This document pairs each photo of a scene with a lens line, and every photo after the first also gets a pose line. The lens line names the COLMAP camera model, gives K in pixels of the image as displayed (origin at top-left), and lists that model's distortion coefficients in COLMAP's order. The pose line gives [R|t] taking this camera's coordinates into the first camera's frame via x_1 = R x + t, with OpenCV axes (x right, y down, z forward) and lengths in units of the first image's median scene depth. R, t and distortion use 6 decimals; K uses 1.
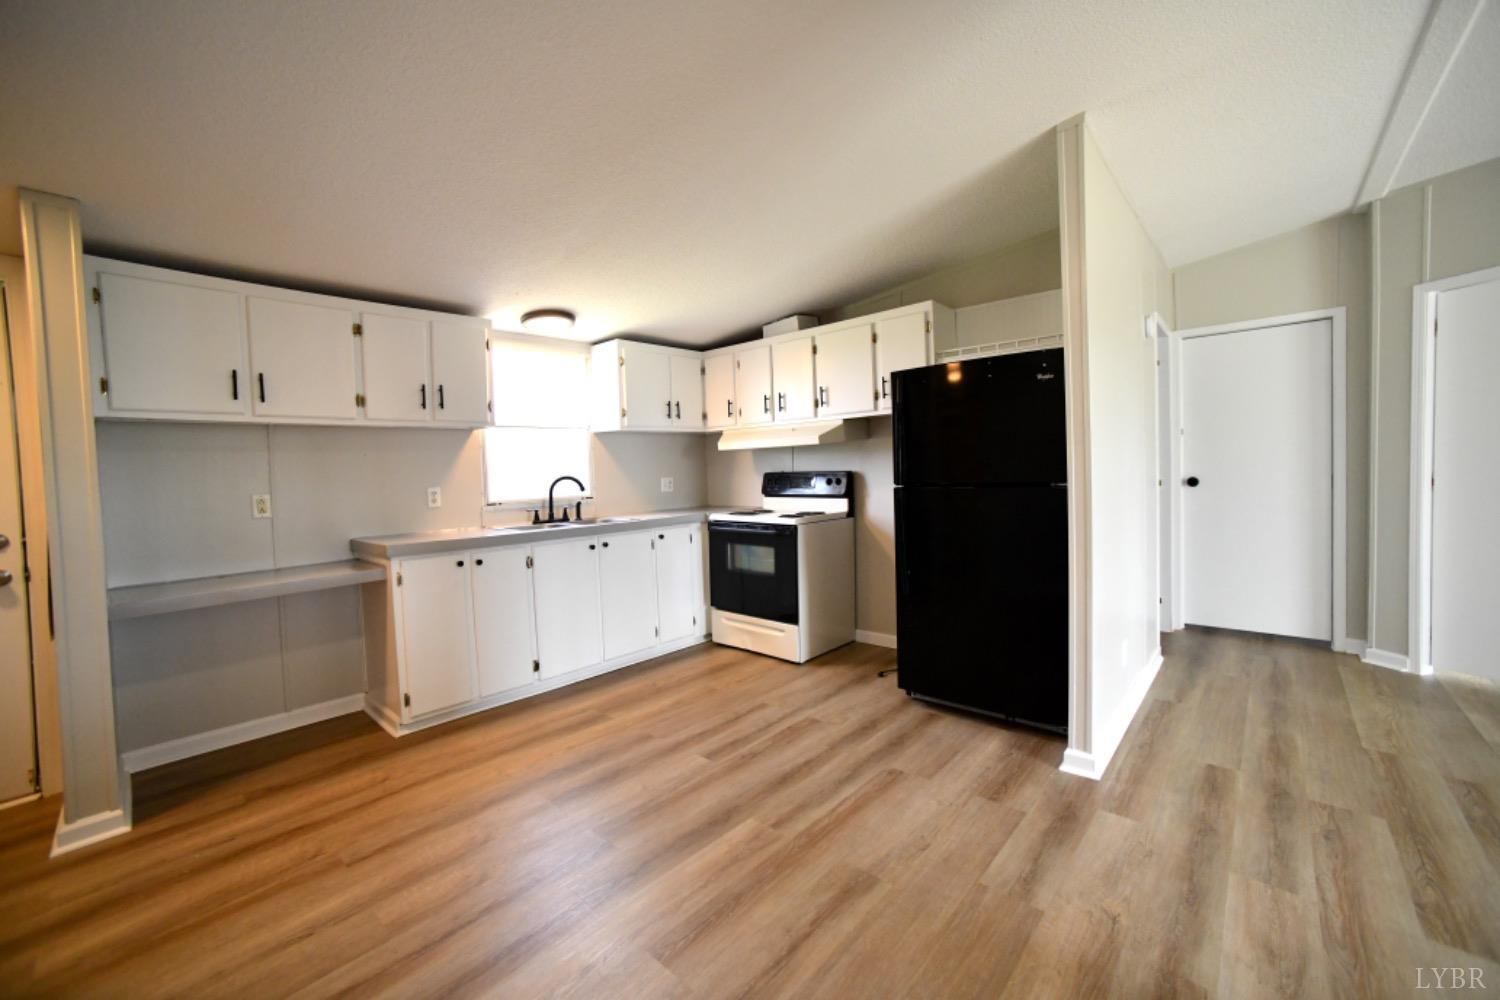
lens RADIAL K [[586.2, 0, 743.4], [0, 586.2, 493.0], [0, 0, 1]] dist [-0.060203, 0.028985]
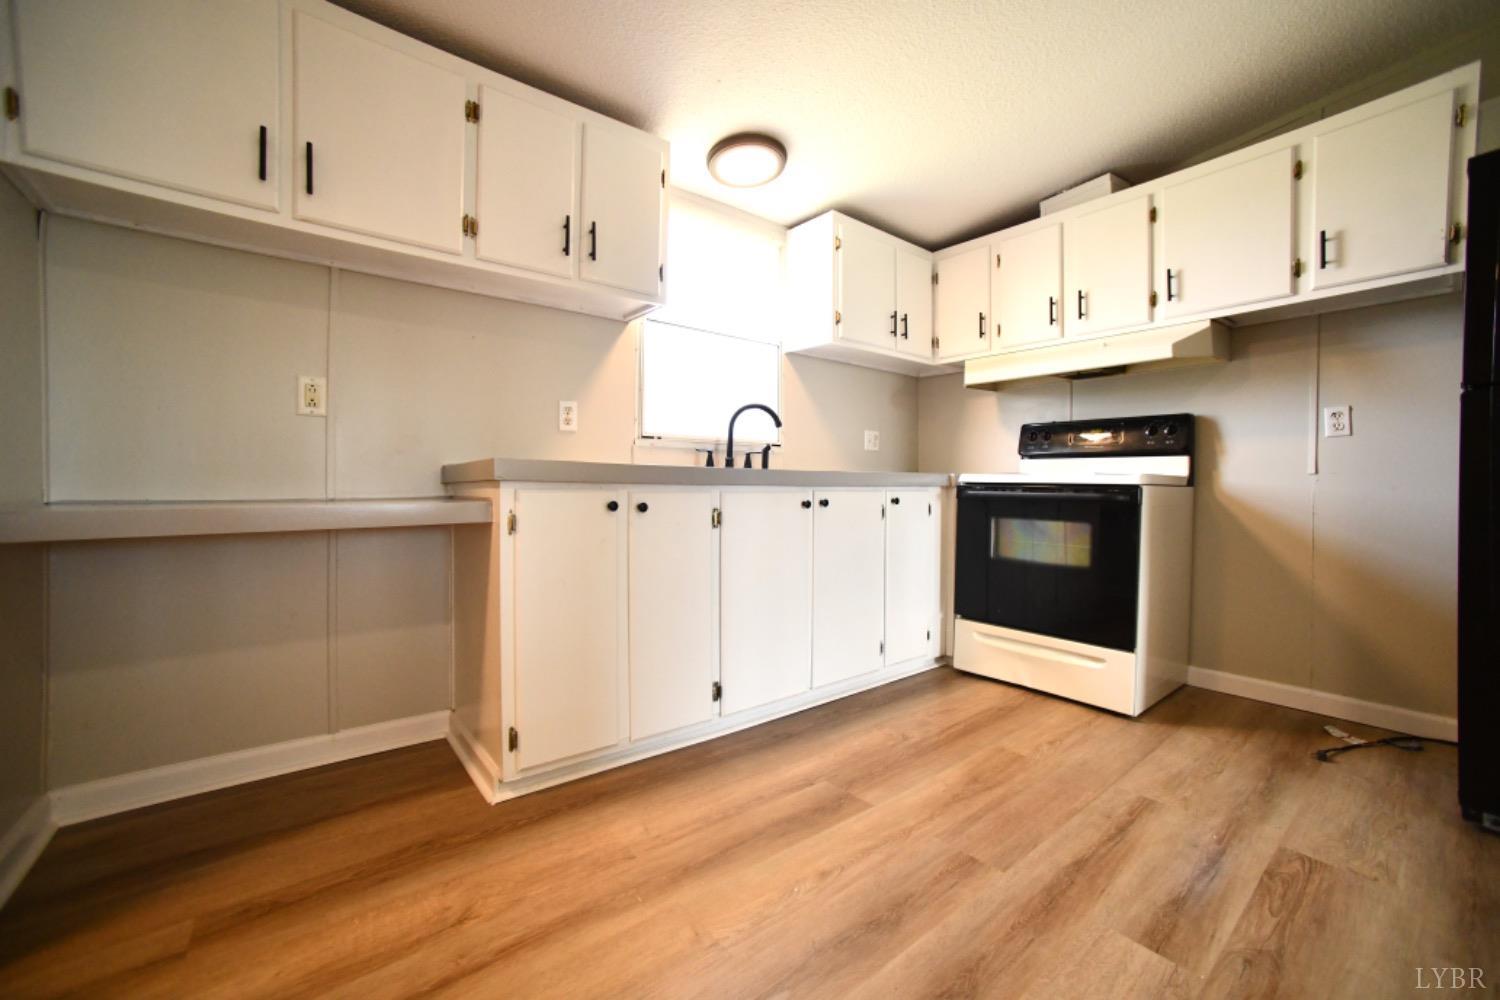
lens RADIAL K [[590.0, 0, 752.9], [0, 590.0, 492.2], [0, 0, 1]] dist [-0.060493, 0.024972]
pose [[0.987930, 0.042039, -0.149089, -0.219978], [-0.045896, 0.998692, -0.022520, 0.095698], [0.147948, 0.029091, 0.988567, 0.366306]]
